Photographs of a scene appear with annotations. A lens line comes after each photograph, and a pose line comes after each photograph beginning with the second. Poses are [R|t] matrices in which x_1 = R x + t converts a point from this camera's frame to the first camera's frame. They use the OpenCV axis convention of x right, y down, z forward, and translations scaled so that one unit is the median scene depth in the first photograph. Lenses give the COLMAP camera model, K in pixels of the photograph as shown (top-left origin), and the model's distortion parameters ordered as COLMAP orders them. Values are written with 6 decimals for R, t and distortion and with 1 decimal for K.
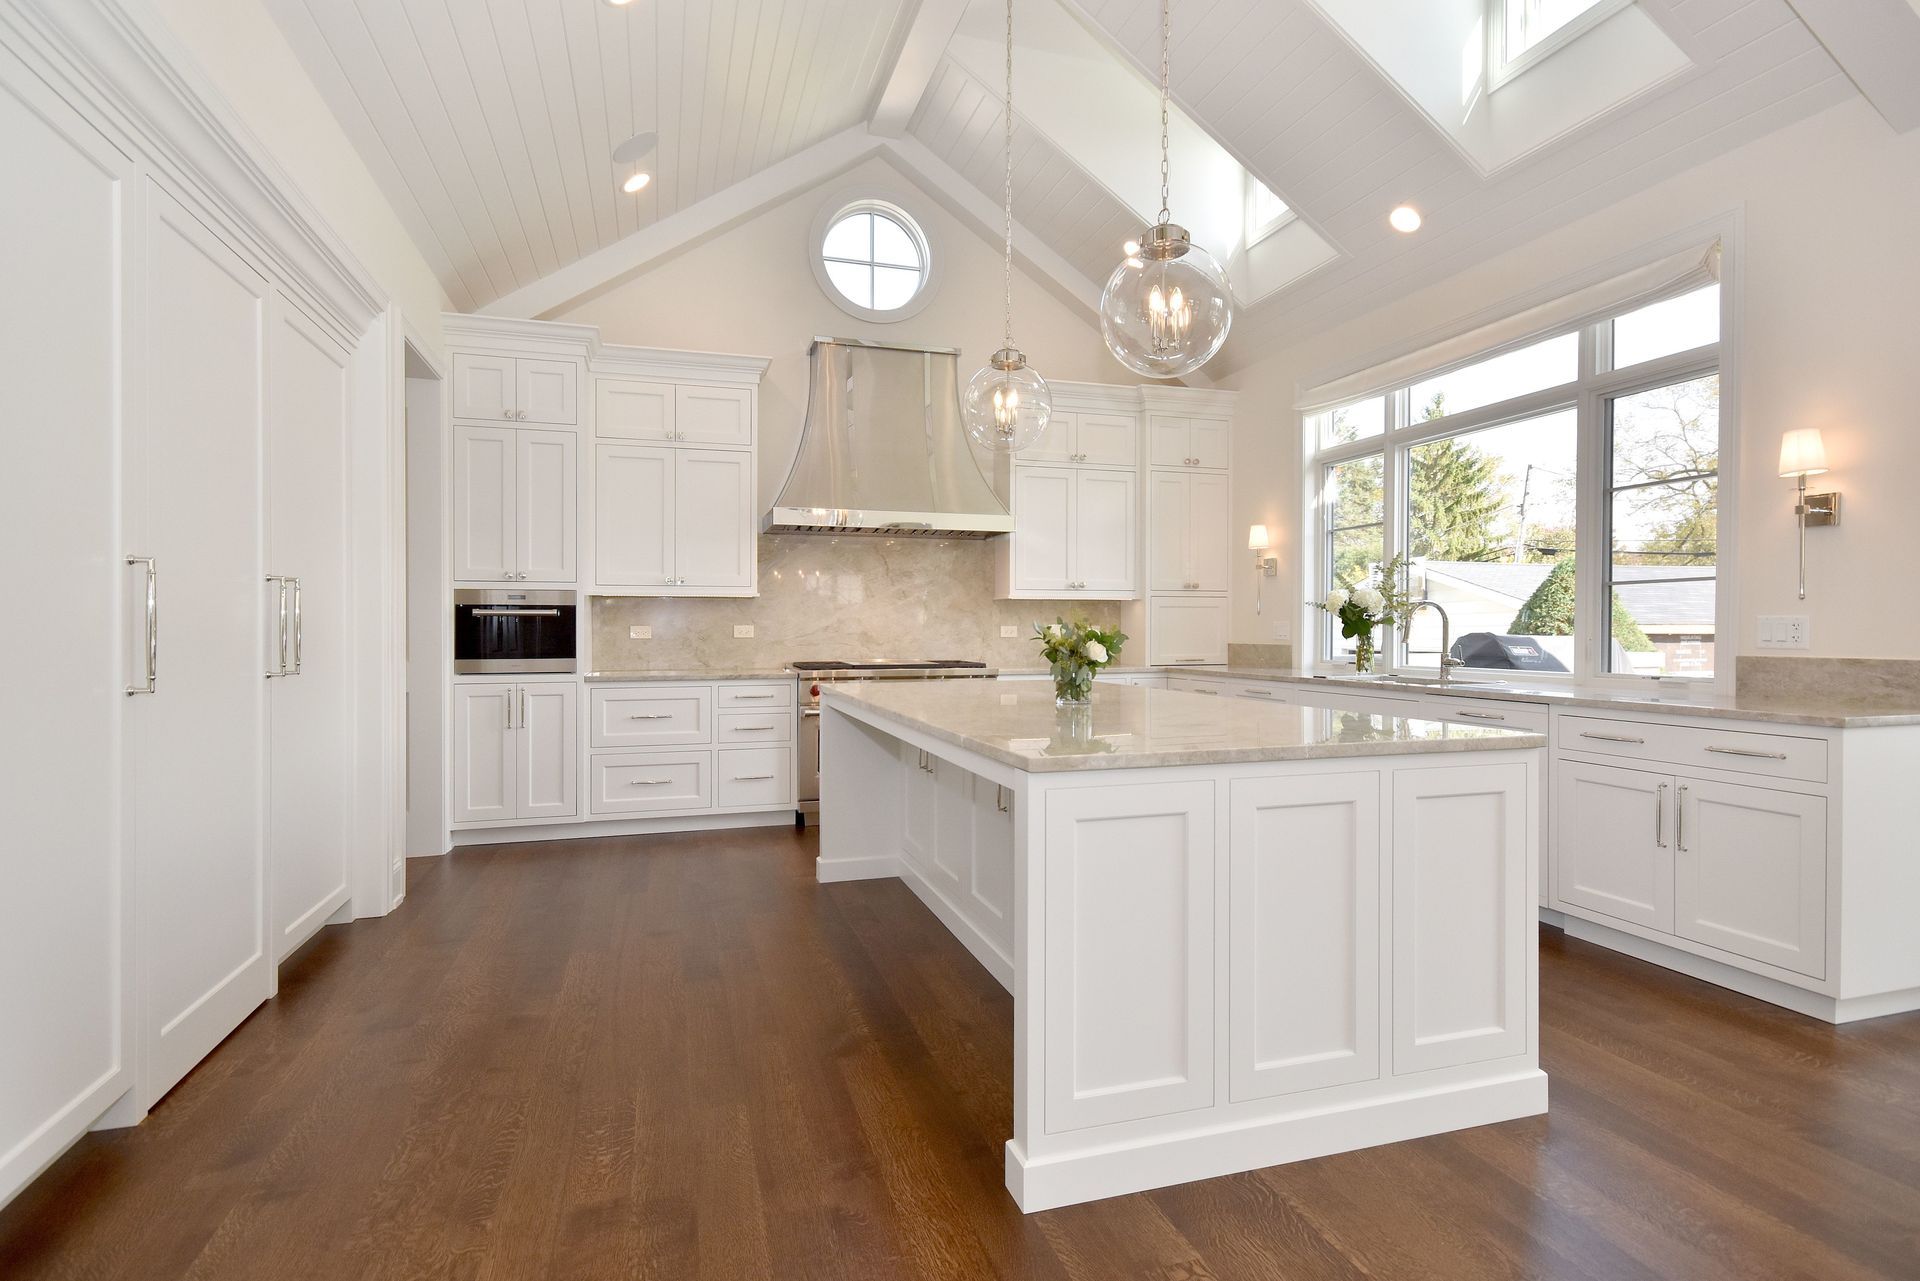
lens RADIAL K [[944.5, 0, 957.4], [0, 944.5, 639.1], [0, 0, 1]] dist [0.008942, 0.000572]
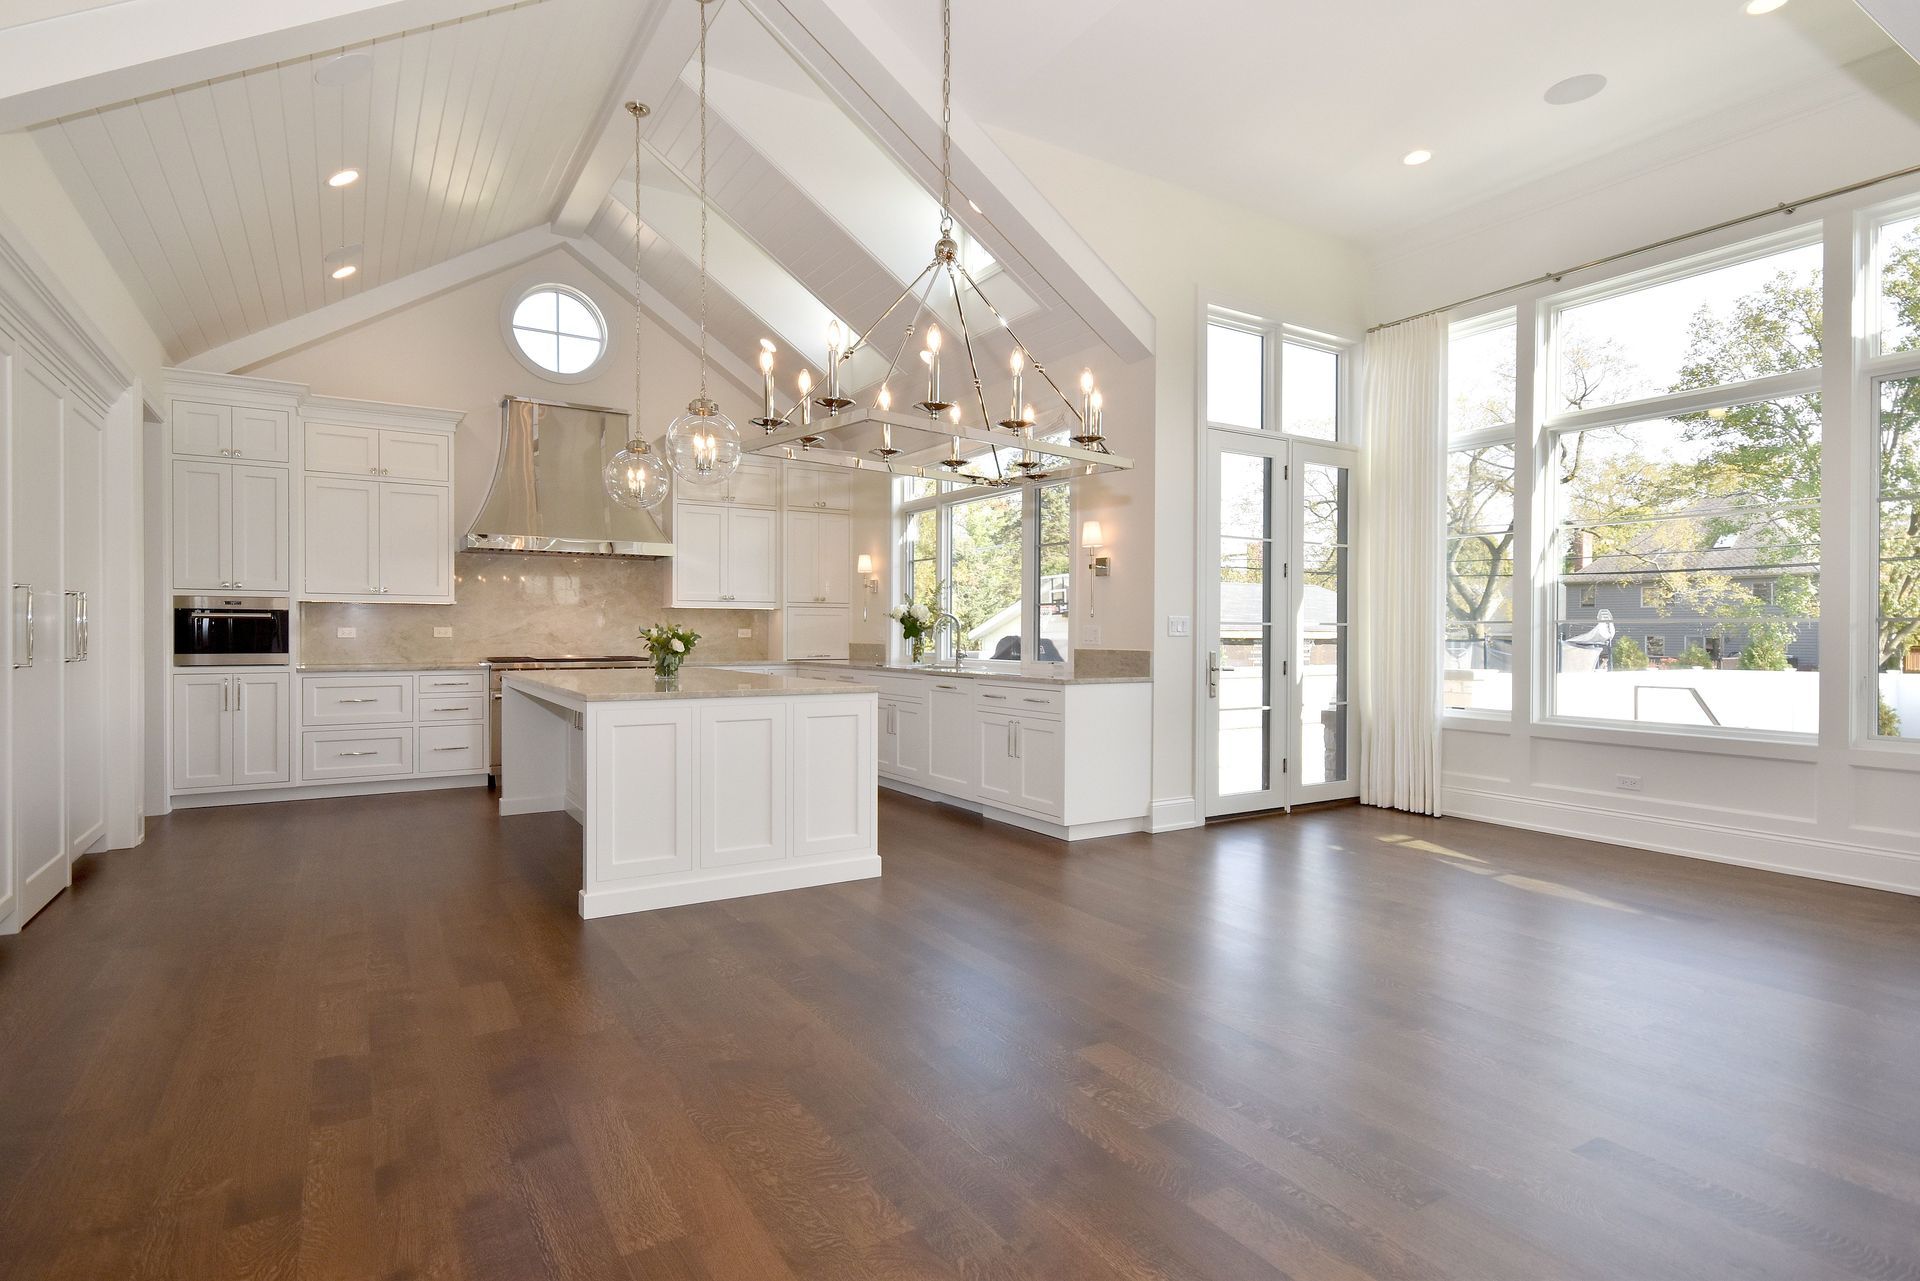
lens RADIAL K [[944.5, 0, 946.8], [0, 944.5, 648.8], [0, 0, 1]] dist [0.008942, 0.000572]
pose [[0.966796, 0.000623, 0.255549, 0.106438], [-0.002444, 0.999974, 0.006807, 0.004217], [-0.255538, -0.007206, 0.966772, -0.405012]]
